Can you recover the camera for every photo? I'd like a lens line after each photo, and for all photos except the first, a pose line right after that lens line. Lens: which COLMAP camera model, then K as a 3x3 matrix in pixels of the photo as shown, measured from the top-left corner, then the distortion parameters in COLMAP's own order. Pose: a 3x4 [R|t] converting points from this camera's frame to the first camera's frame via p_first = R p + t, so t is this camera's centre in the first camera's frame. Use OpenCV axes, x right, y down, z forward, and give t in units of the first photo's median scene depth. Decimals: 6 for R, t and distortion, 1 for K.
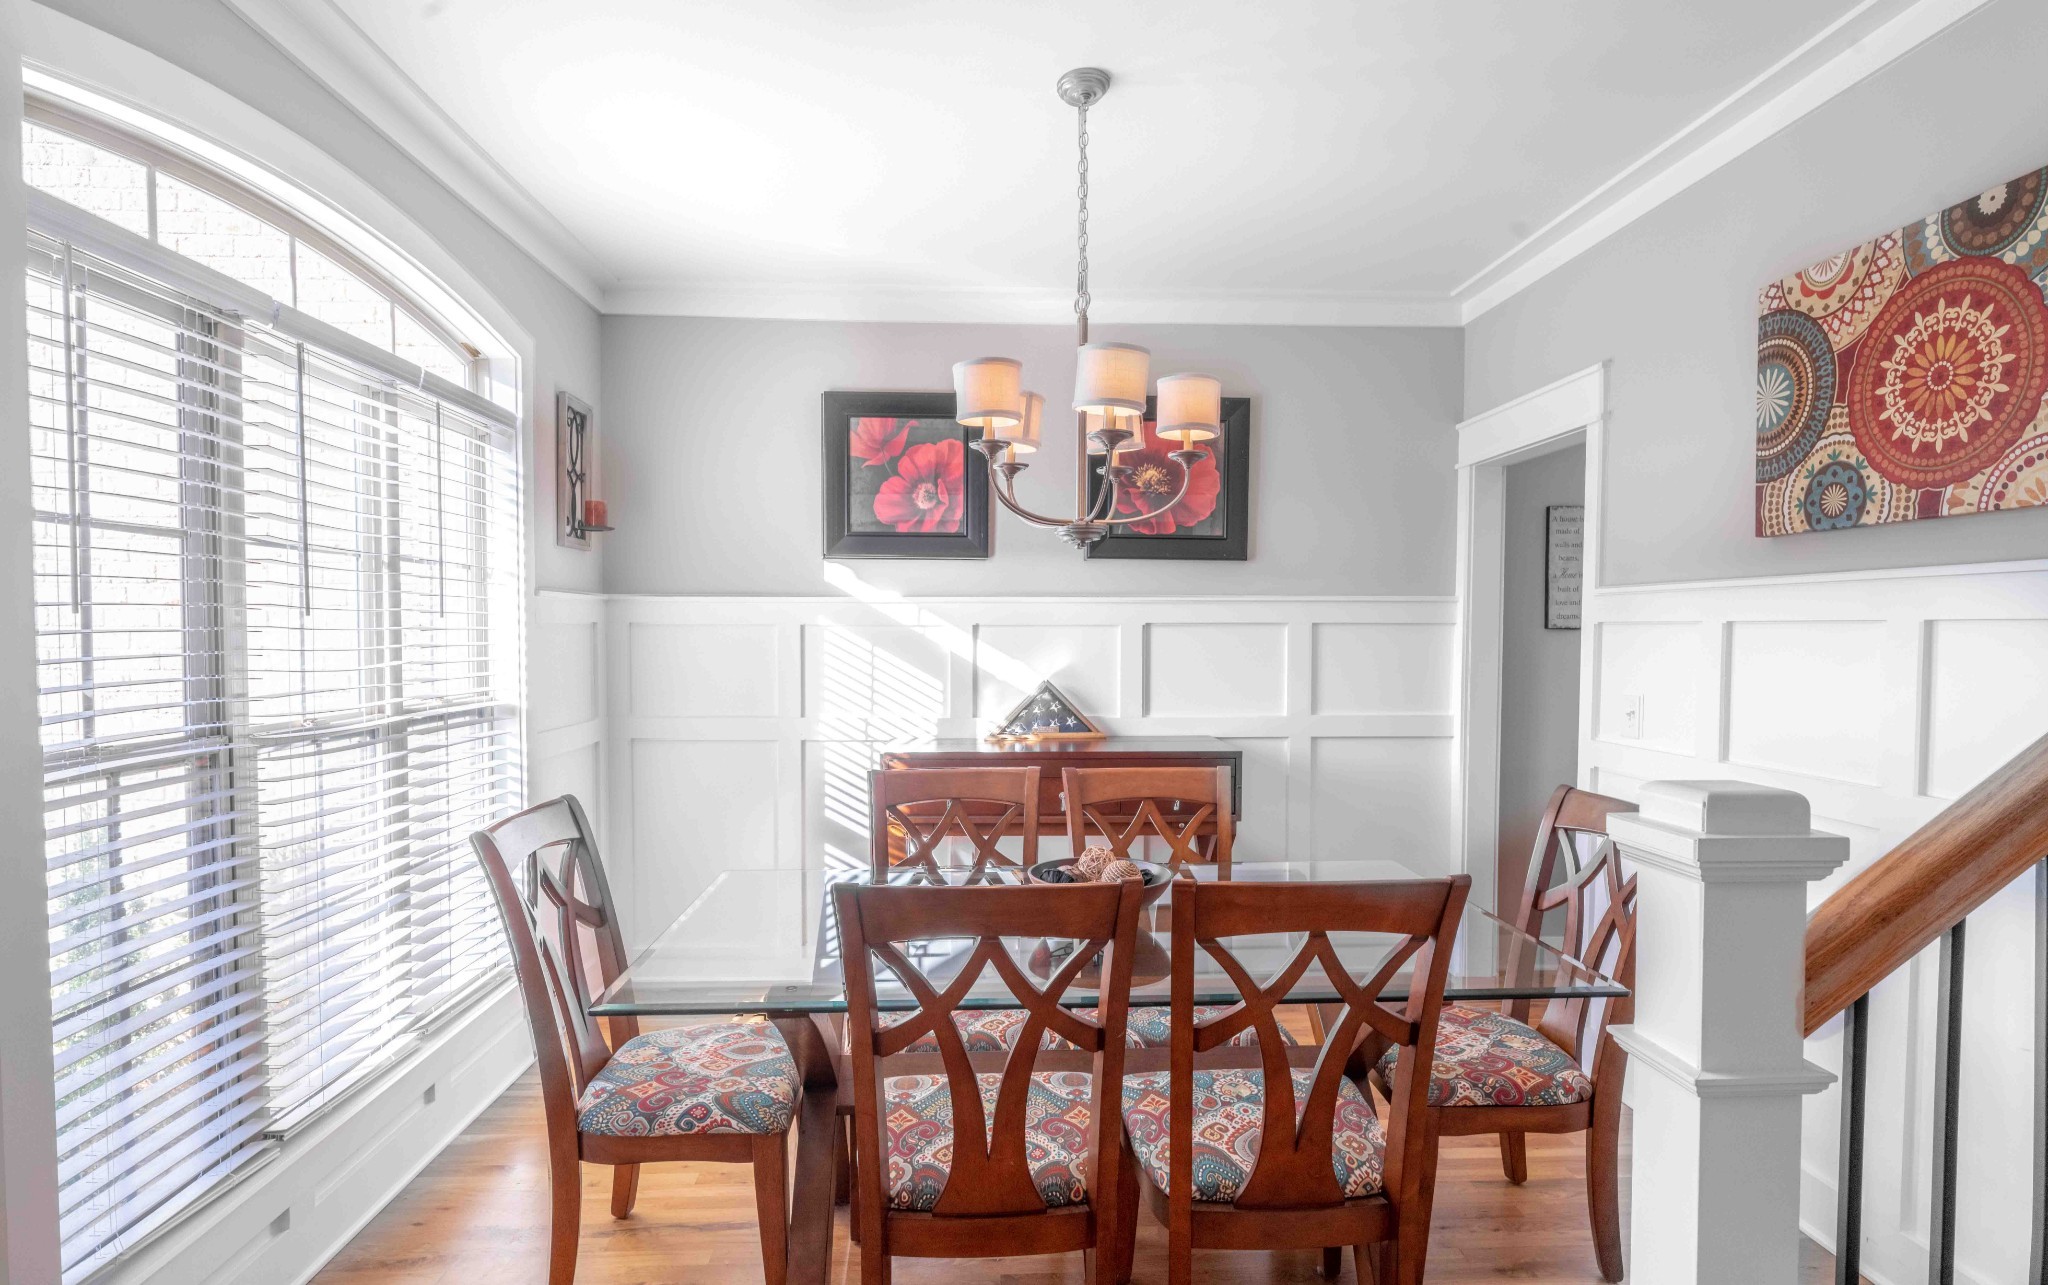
lens RADIAL K [[1056.7, 0, 1022.4], [0, 1056.7, 659.4], [0, 0, 1]] dist [-0.004866, 0.000812]
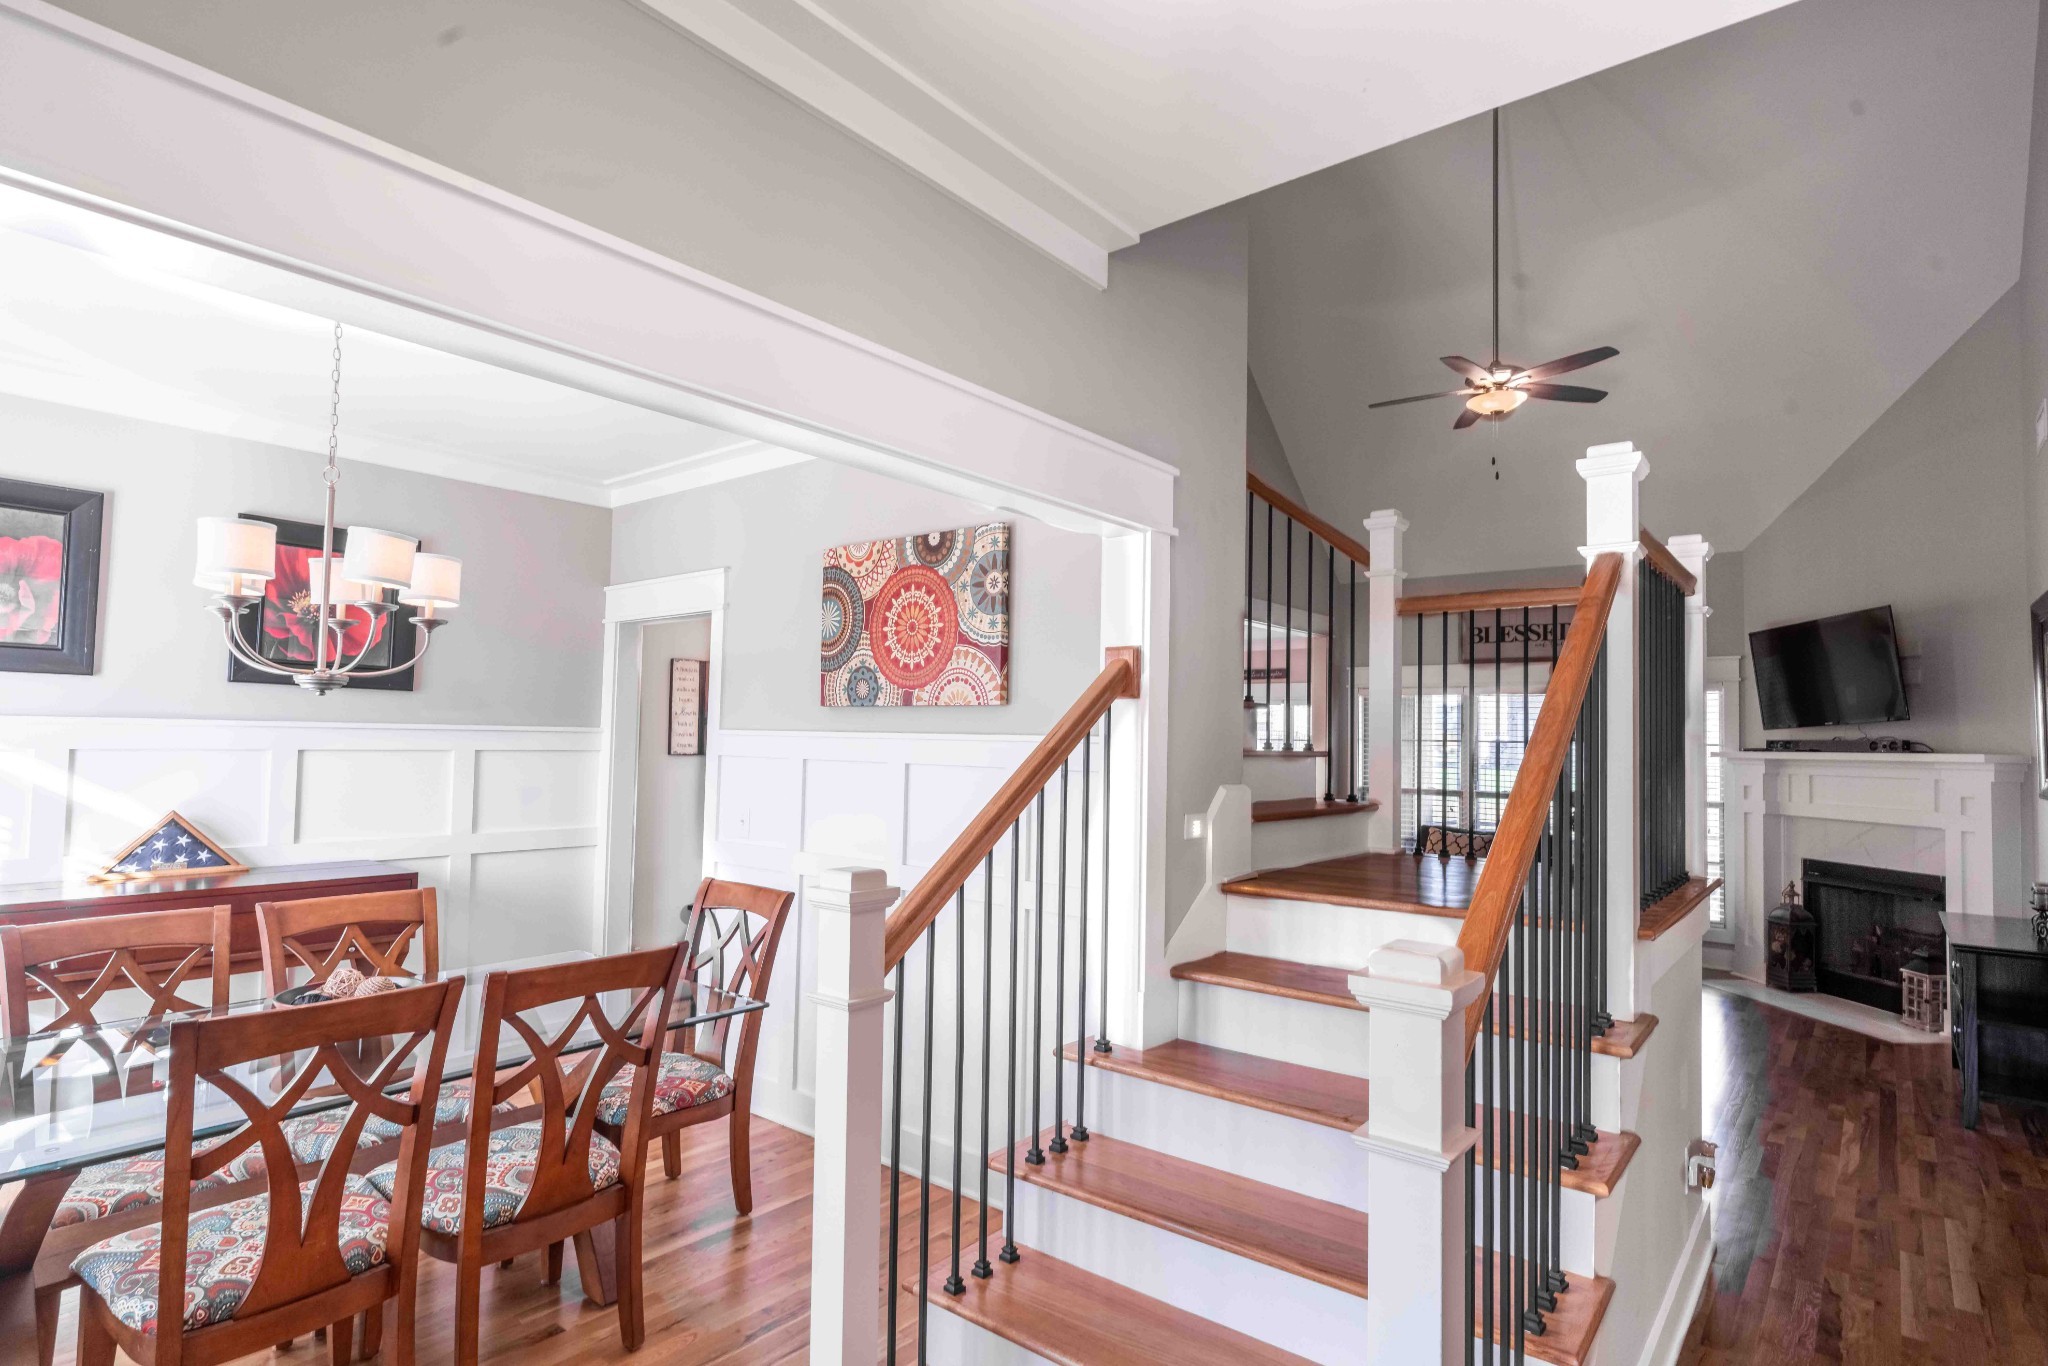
lens RADIAL K [[1043.9, 0, 1020.1], [0, 1043.9, 685.3], [0, 0, 1]] dist [-0.017398, -0.000201]
pose [[0.668722, 0.045295, 0.742132, -0.285523], [0.007797, 0.997661, -0.067917, -0.043612], [-0.743472, 0.051204, 0.666804, -0.282156]]
